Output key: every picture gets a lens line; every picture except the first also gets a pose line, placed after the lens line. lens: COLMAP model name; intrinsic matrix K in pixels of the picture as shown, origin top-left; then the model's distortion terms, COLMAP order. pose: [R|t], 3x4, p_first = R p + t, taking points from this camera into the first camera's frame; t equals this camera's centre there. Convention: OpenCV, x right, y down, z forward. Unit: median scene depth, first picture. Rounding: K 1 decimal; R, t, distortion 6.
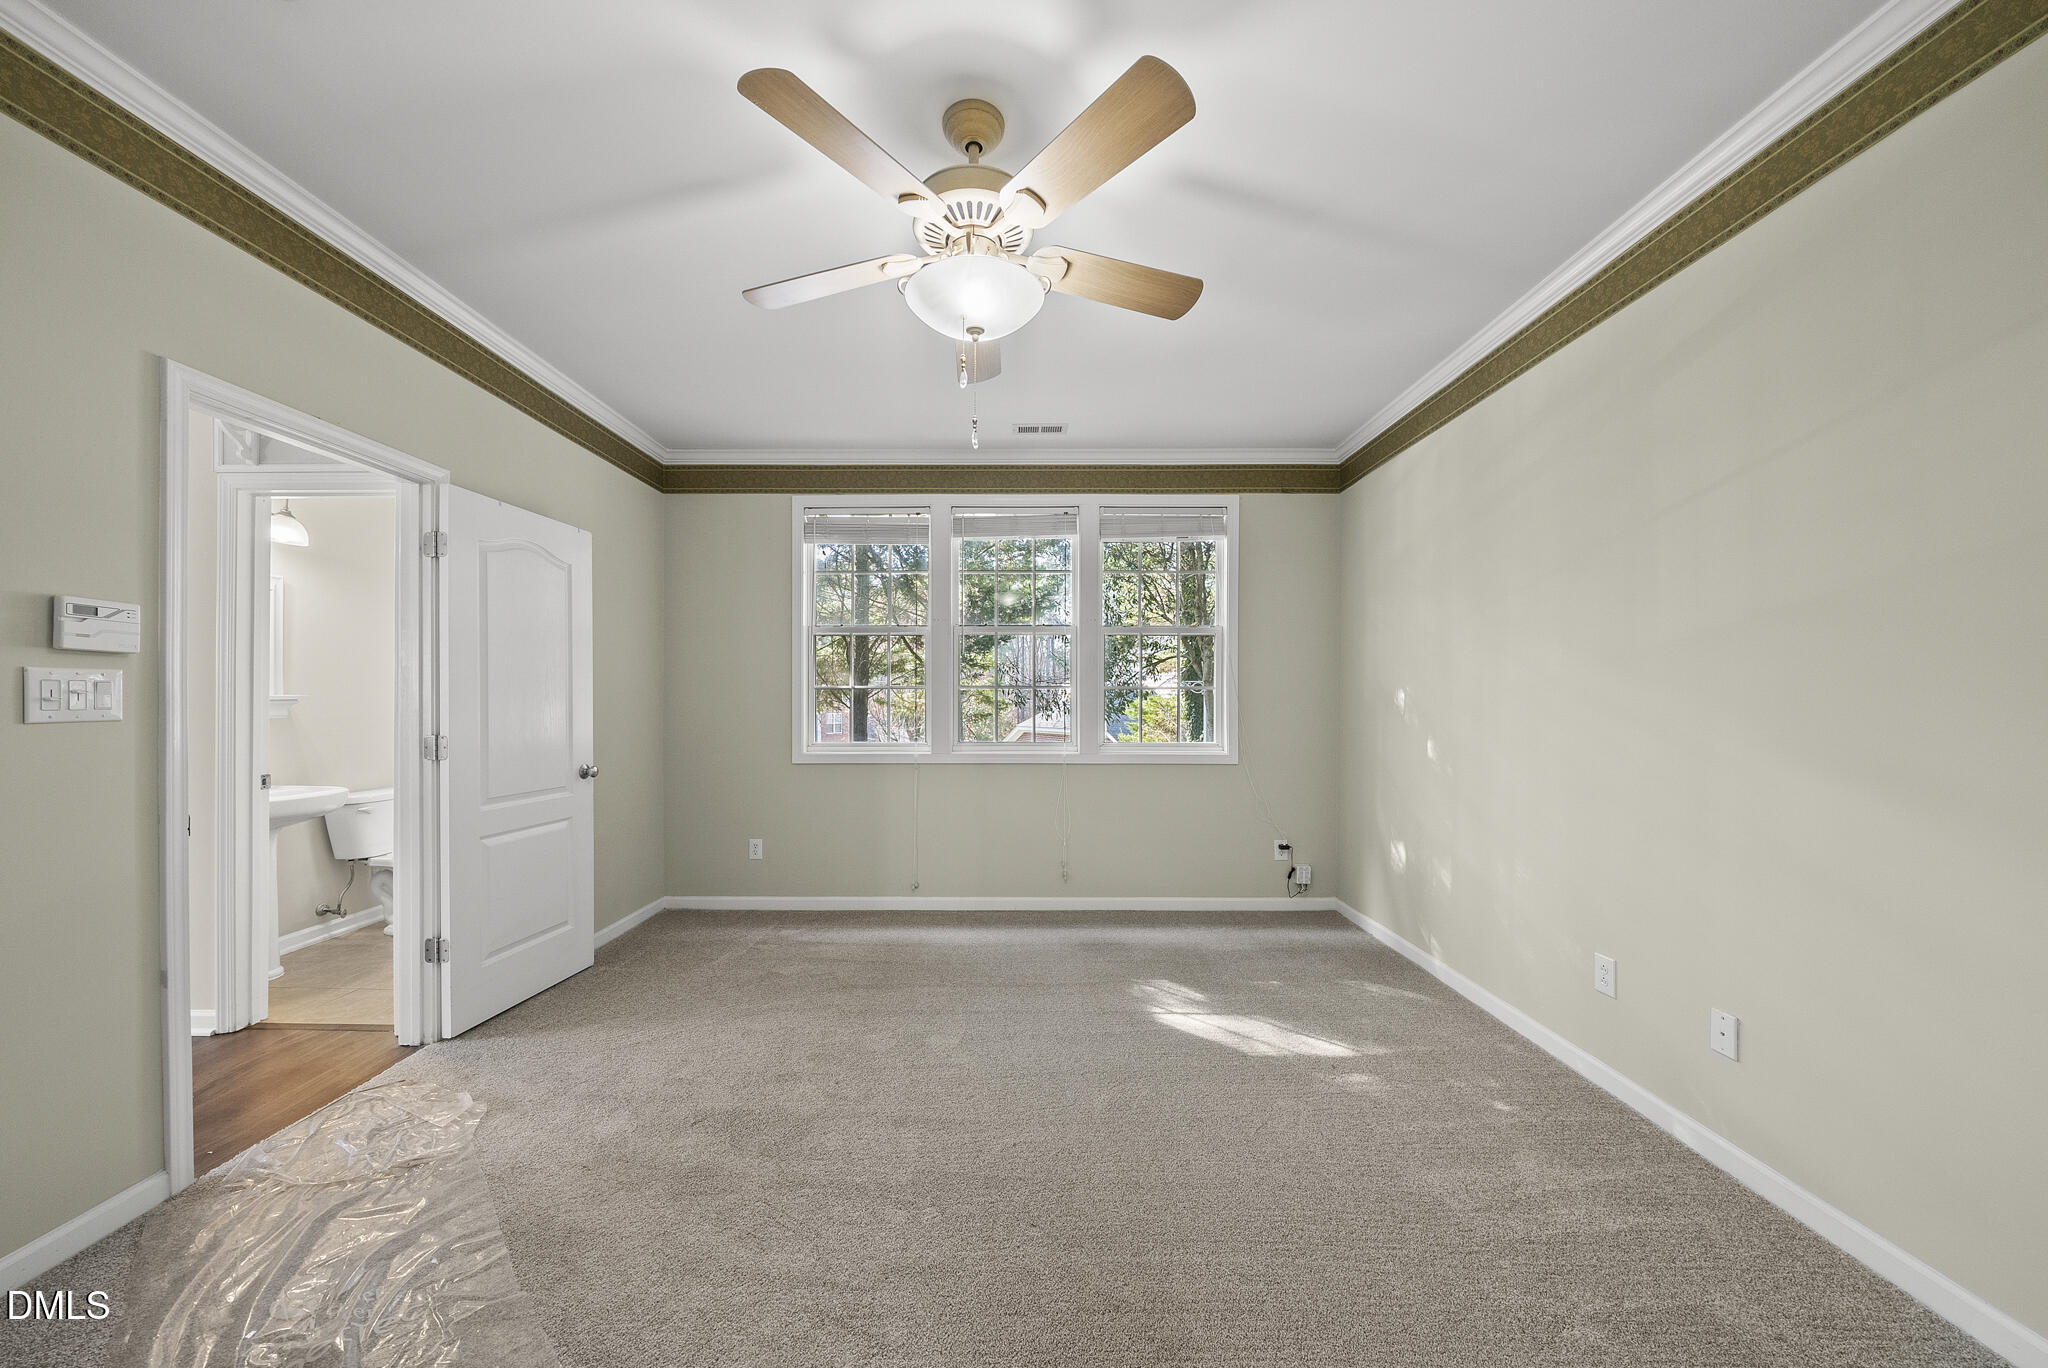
lens RADIAL K [[706.5, 0, 1024.6], [0, 706.5, 698.9], [0, 0, 1]] dist [-0.008642, 0.000631]
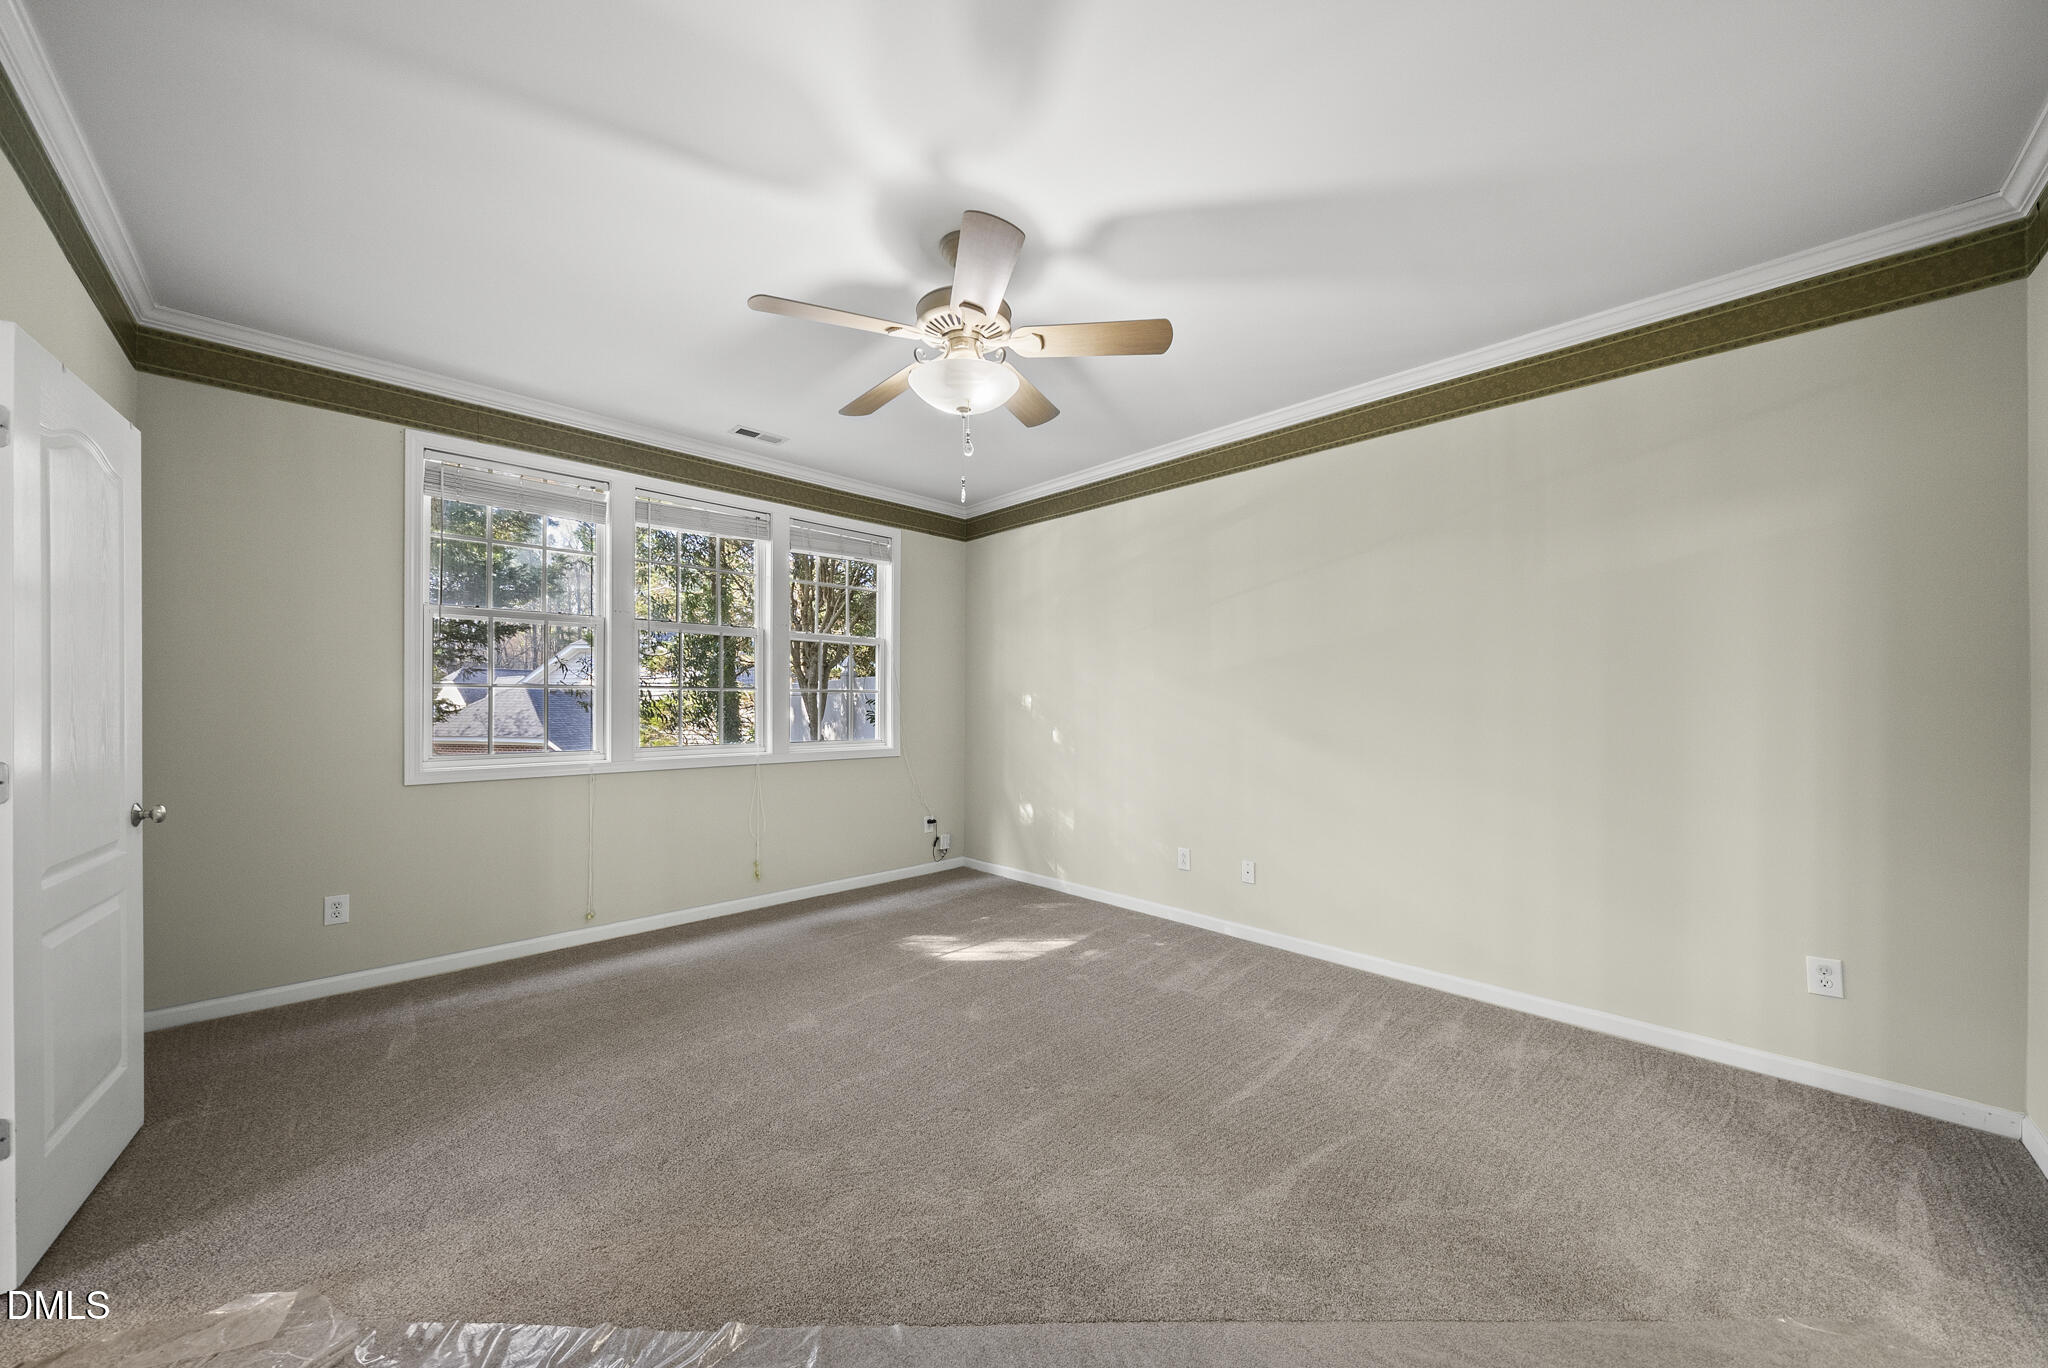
lens RADIAL K [[706.5, 0, 1013.7], [0, 706.5, 692.6], [0, 0, 1]] dist [-0.008642, 0.000631]
pose [[0.717040, 0.011178, 0.696943, -0.458050], [-0.003473, 0.999916, -0.012464, 0.000378], [-0.697024, 0.006516, 0.717018, 0.017098]]
